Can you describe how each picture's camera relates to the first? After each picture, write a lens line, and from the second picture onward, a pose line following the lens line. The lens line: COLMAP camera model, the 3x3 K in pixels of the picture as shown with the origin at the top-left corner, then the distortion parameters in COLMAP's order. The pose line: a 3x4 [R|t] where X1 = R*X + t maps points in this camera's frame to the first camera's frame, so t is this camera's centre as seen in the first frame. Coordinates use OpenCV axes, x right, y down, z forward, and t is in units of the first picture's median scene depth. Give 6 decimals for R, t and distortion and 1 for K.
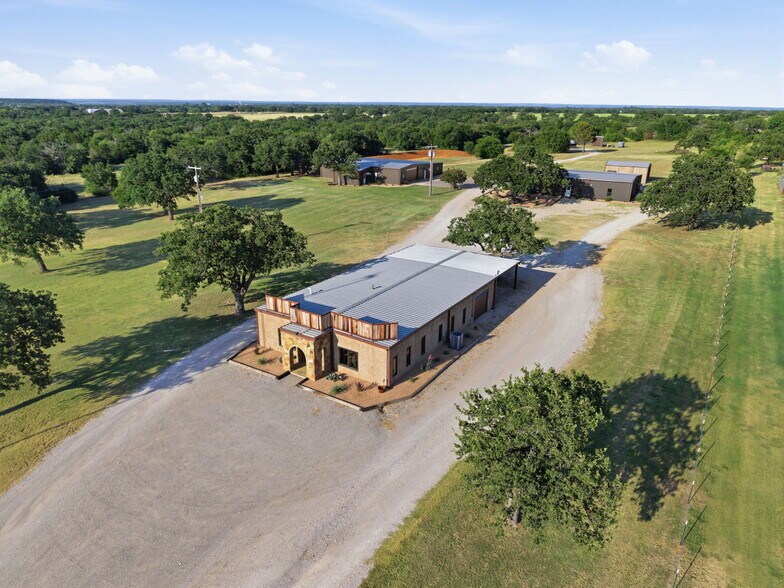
lens RADIAL K [[530.0, 0, 394.3], [0, 530.0, 291.0], [0, 0, 1]] dist [0.035843, -0.043702]
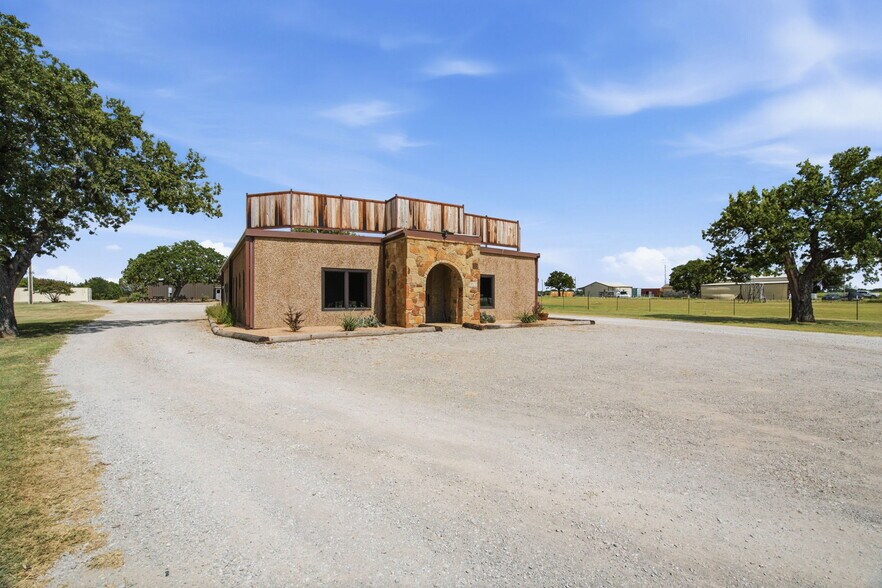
lens RADIAL K [[394.8, 0, 441.0], [0, 394.8, 294.0], [0, 0, 1]] dist [-0.001600, -0.000182]
pose [[0.443112, 0.000622, 0.896466, -0.398373], [0.300929, 0.941872, -0.149399, 0.143898], [-0.844449, 0.335973, 0.417168, 0.658382]]
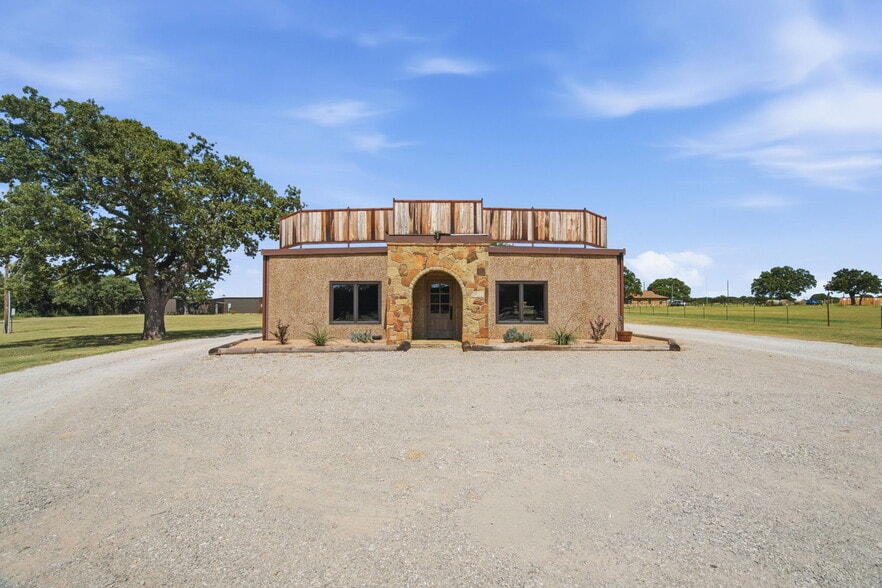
lens RADIAL K [[402.2, 0, 441.0], [0, 402.2, 294.0], [0, 0, 1]] dist [-0.000662, -0.000431]
pose [[0.843796, 0.007752, 0.536608, -0.271779], [0.189163, 0.931426, -0.310906, 0.172247], [-0.502221, 0.363848, 0.784467, 0.577179]]
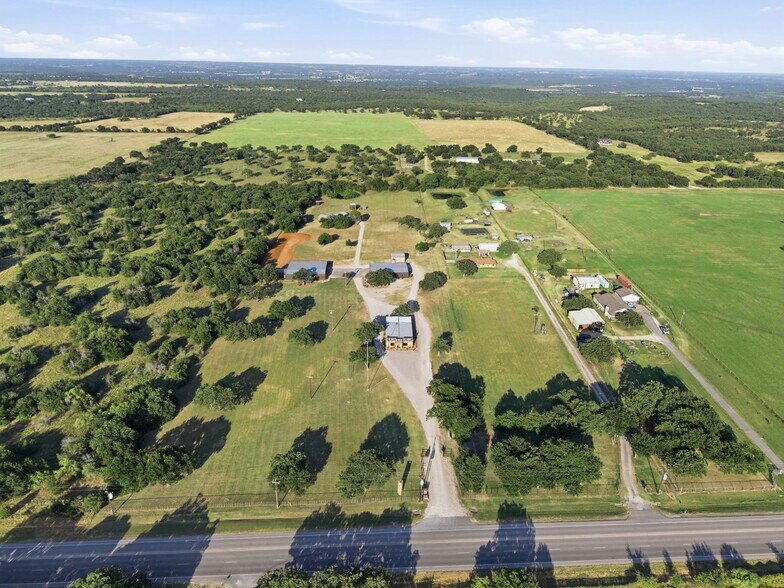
lens RADIAL K [[523.7, 0, 394.3], [0, 523.7, 298.0], [0, 0, 1]] dist [0.034056, -0.034738]
pose [[0.836219, -0.221985, 0.501458, -2.523722], [0.176117, 0.974679, 0.137782, -1.021312], [-0.519346, -0.026901, 0.854141, -3.358630]]
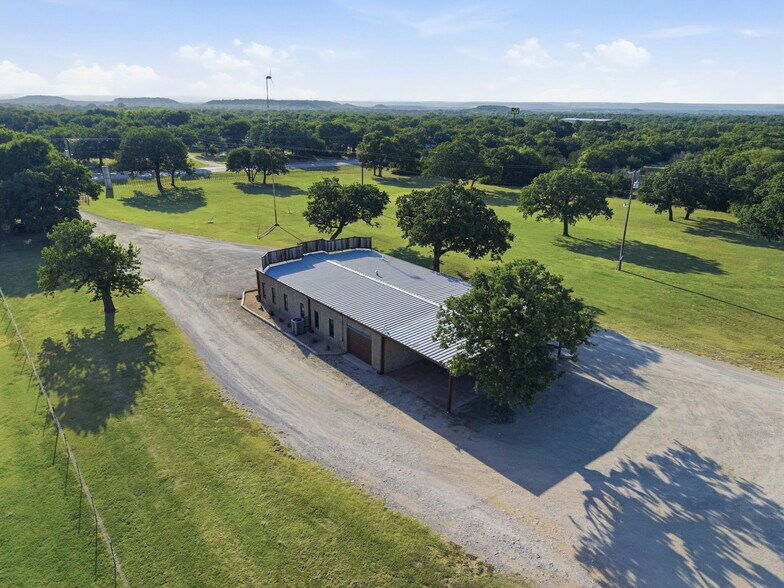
lens RADIAL K [[523.7, 0, 394.3], [0, 523.7, 298.0], [0, 0, 1]] dist [0.034056, -0.034738]
pose [[-0.293699, 0.322179, -0.899968, 0.832769], [-0.333187, 0.847942, 0.412288, -0.375916], [0.895951, 0.420946, -0.141694, 1.125894]]
